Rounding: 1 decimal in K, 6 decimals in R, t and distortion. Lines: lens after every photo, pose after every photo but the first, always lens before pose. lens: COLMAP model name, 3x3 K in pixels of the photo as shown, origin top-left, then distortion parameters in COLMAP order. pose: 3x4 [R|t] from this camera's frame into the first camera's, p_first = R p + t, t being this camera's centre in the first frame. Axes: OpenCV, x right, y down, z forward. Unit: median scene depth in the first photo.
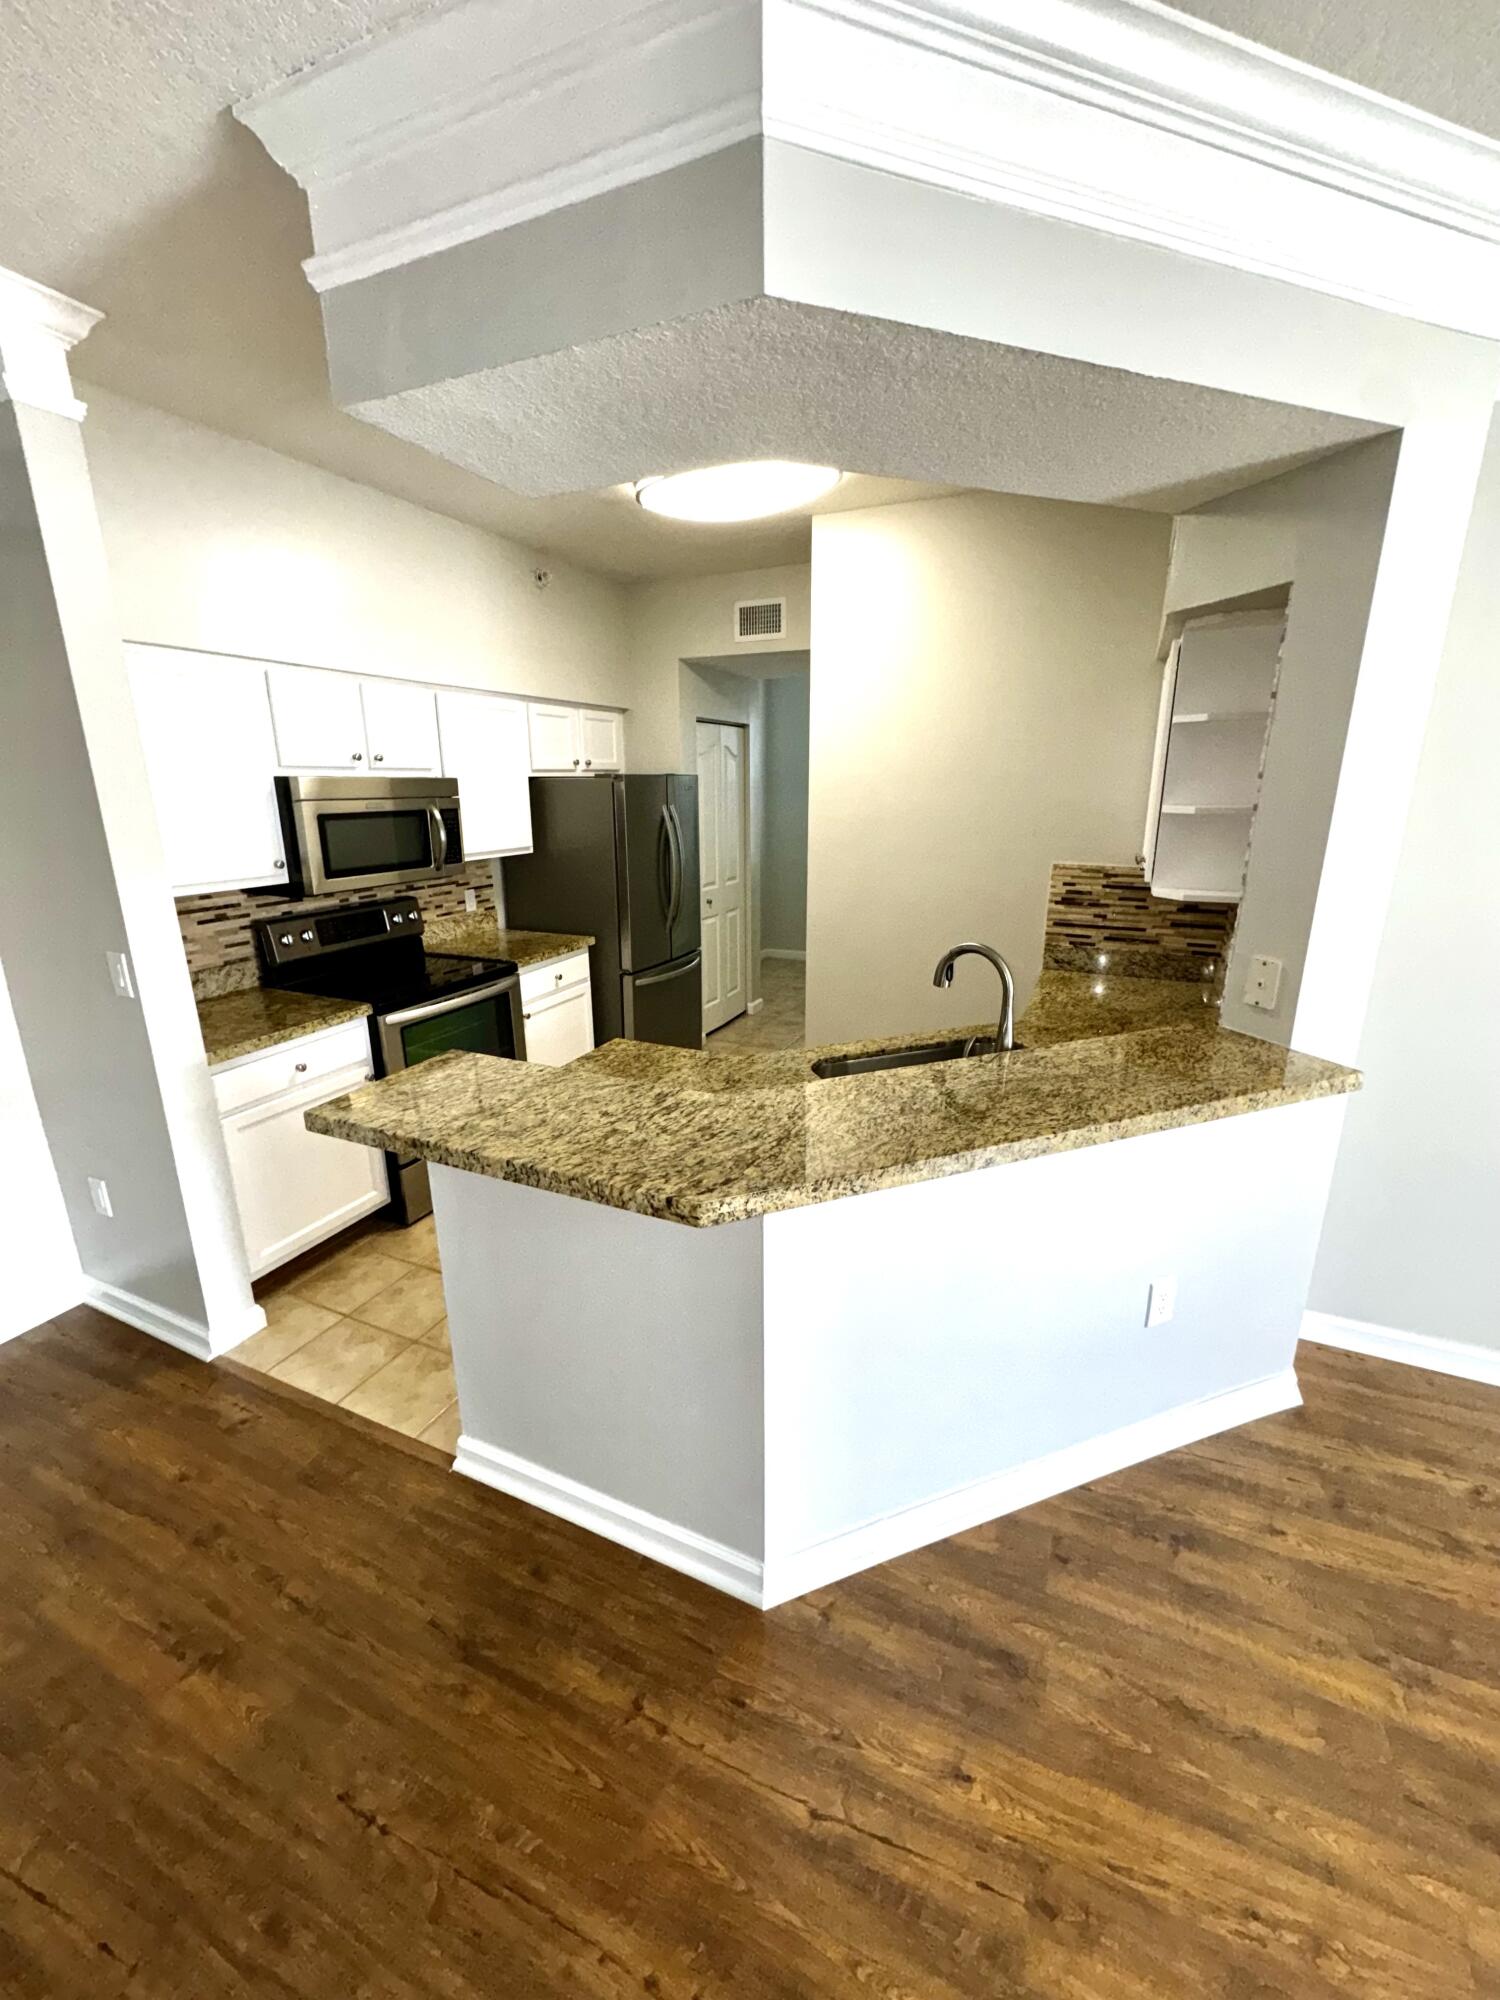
lens RADIAL K [[796.4, 0, 747.4], [0, 796.4, 1001.5], [0, 0, 1]] dist [-0.001223, 0.000399]
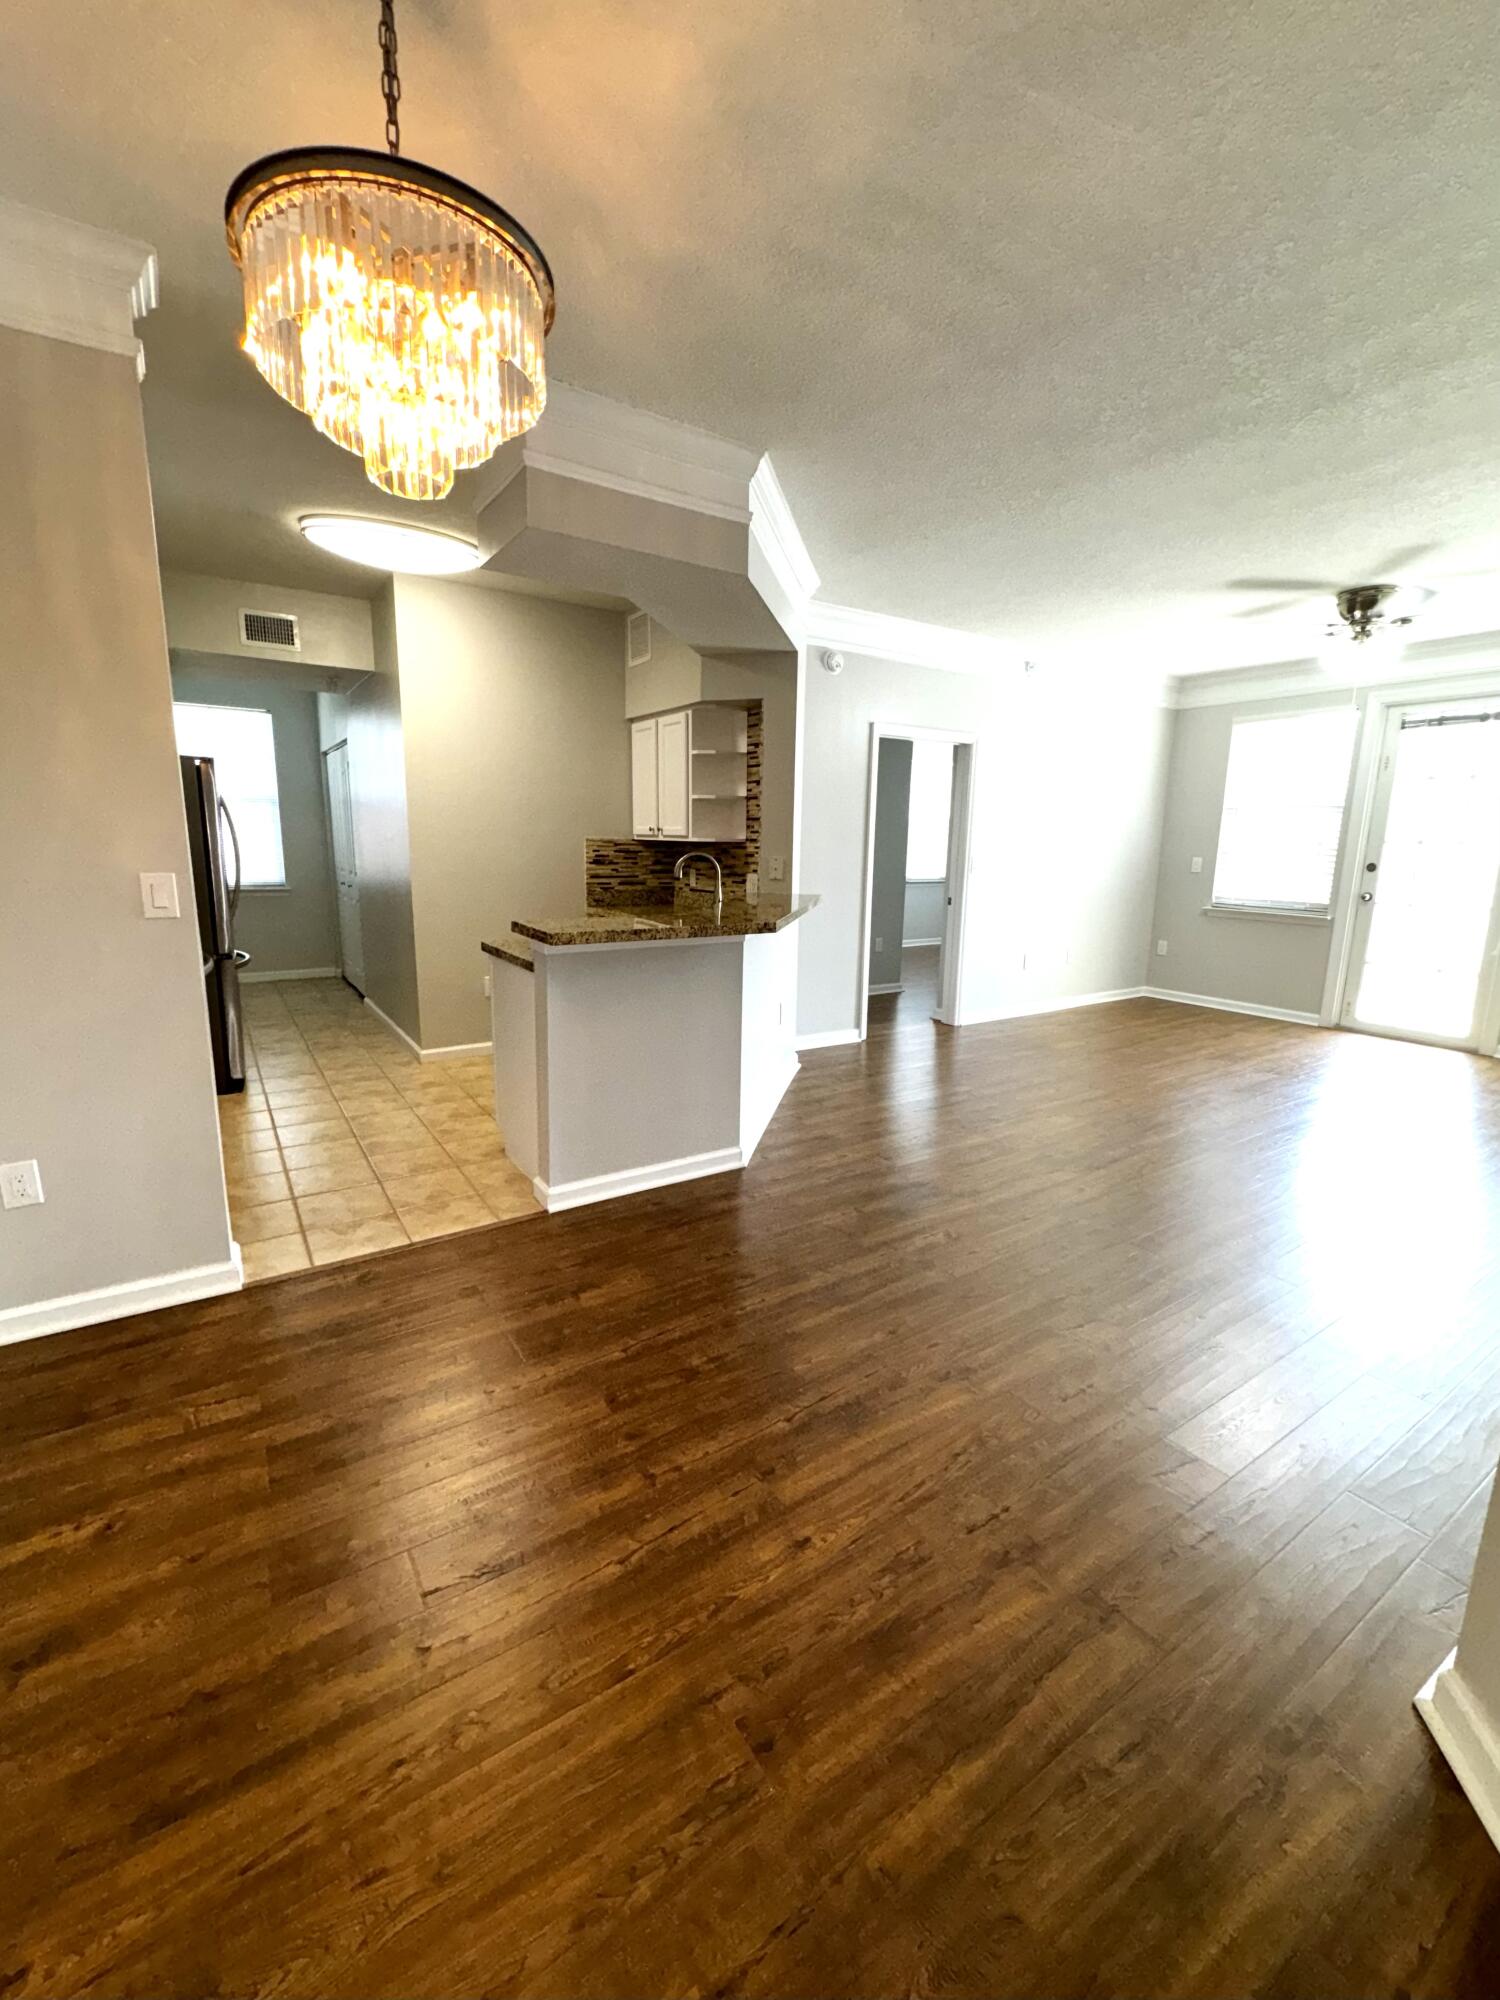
lens RADIAL K [[828.8, 0, 745.0], [0, 828.8, 997.9], [0, 0, 1]] dist [-0.000747, 0.000044]
pose [[0.536524, -0.146101, 0.831142, -1.147885], [0.207031, 0.977588, 0.038200, 0.185255], [-0.818095, 0.151577, 0.554747, -0.154299]]
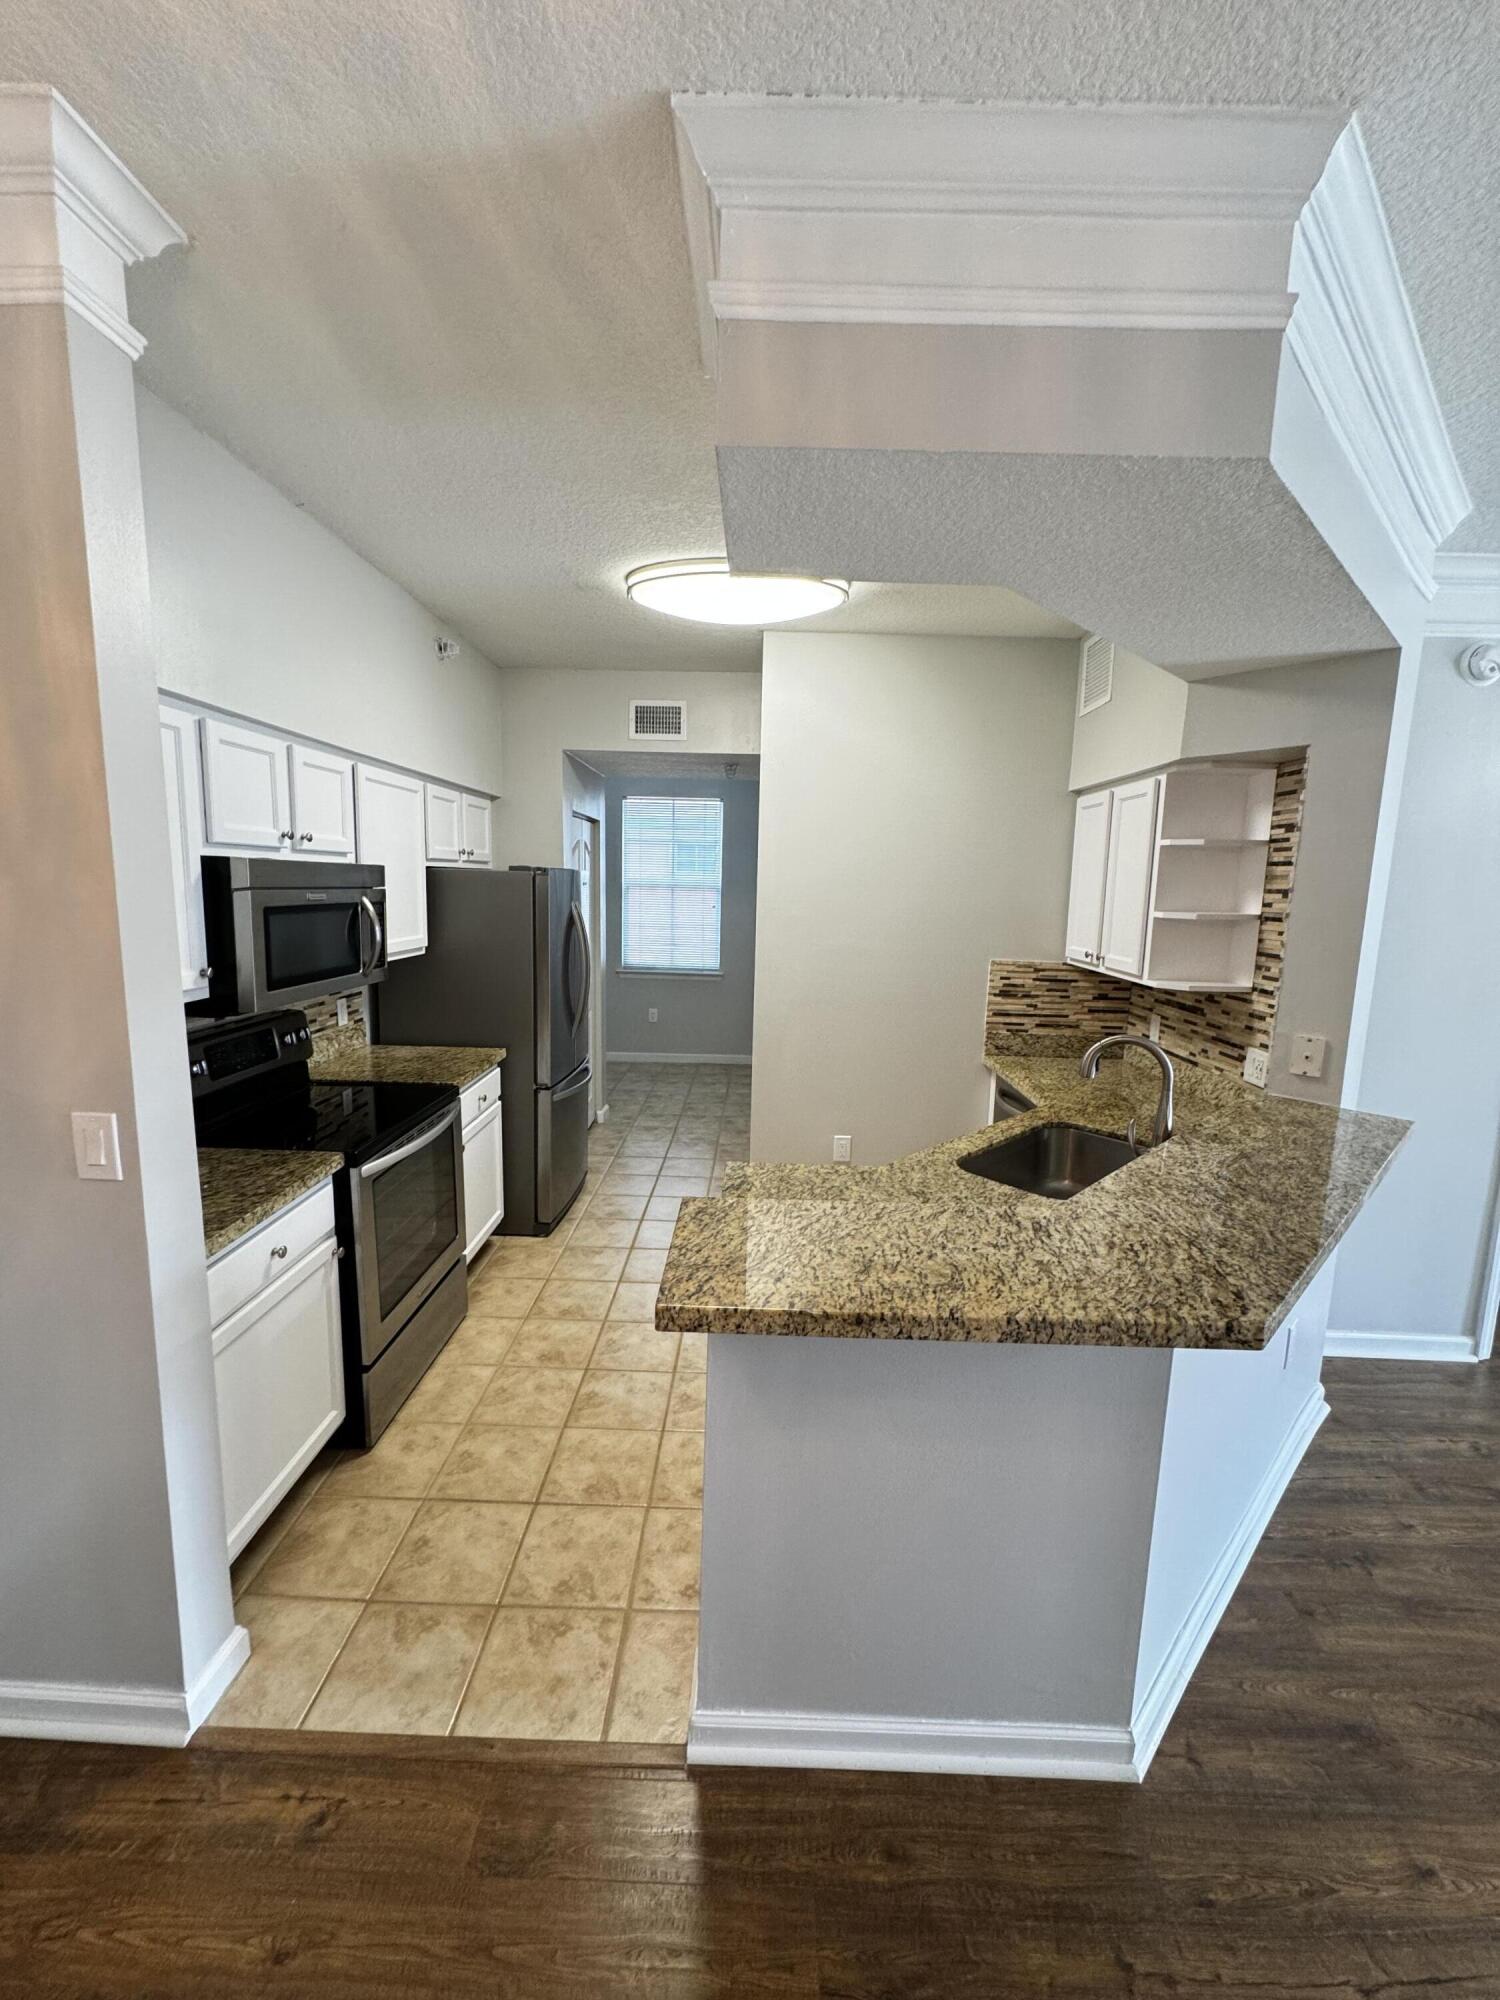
lens RADIAL K [[796.4, 0, 752.0], [0, 796.4, 1001.9], [0, 0, 1]] dist [-0.001223, 0.000399]
pose [[0.917210, -0.031241, 0.397177, -0.494347], [0.077845, 0.991759, -0.101759, -0.038290], [-0.390725, 0.124252, 0.912083, 0.166118]]
